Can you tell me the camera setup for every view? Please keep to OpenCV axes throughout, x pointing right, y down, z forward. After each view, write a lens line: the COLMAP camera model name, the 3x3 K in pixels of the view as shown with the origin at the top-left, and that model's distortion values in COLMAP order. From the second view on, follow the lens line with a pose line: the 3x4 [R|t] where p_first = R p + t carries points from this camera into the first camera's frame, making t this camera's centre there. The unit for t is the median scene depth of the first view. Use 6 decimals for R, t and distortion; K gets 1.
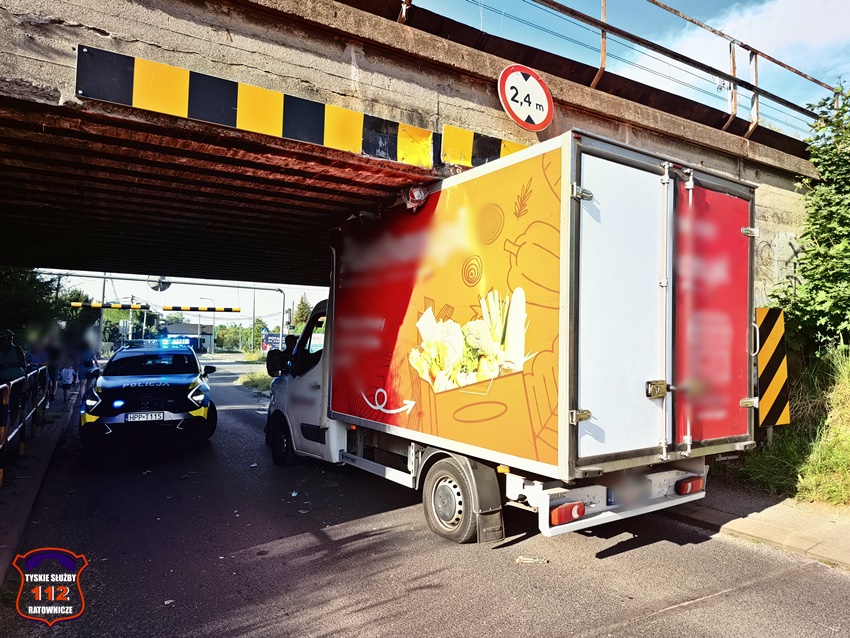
lens RADIAL K [[579.0, 0, 440.1], [0, 579.0, 320.1], [0, 0, 1]] dist [0.005289, -0.004014]
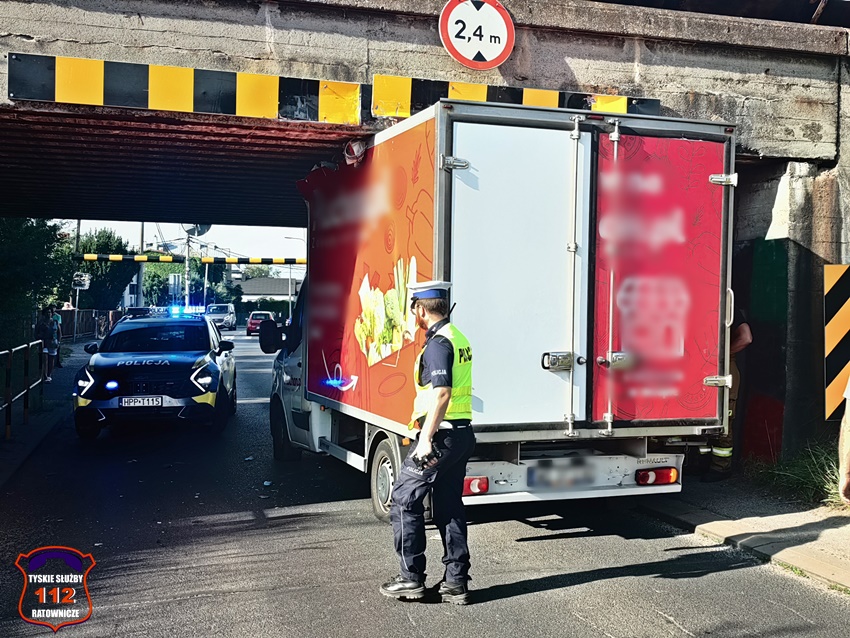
lens RADIAL K [[1036.9, 0, 447.1], [0, 1036.9, 320.4], [0, 0, 1]] dist [0.008522, 0.036658]
pose [[0.967466, -0.000742, -0.252999, 0.537910], [0.013826, 0.998656, 0.049942, -0.029636], [0.252622, -0.051815, 0.966177, -0.581840]]
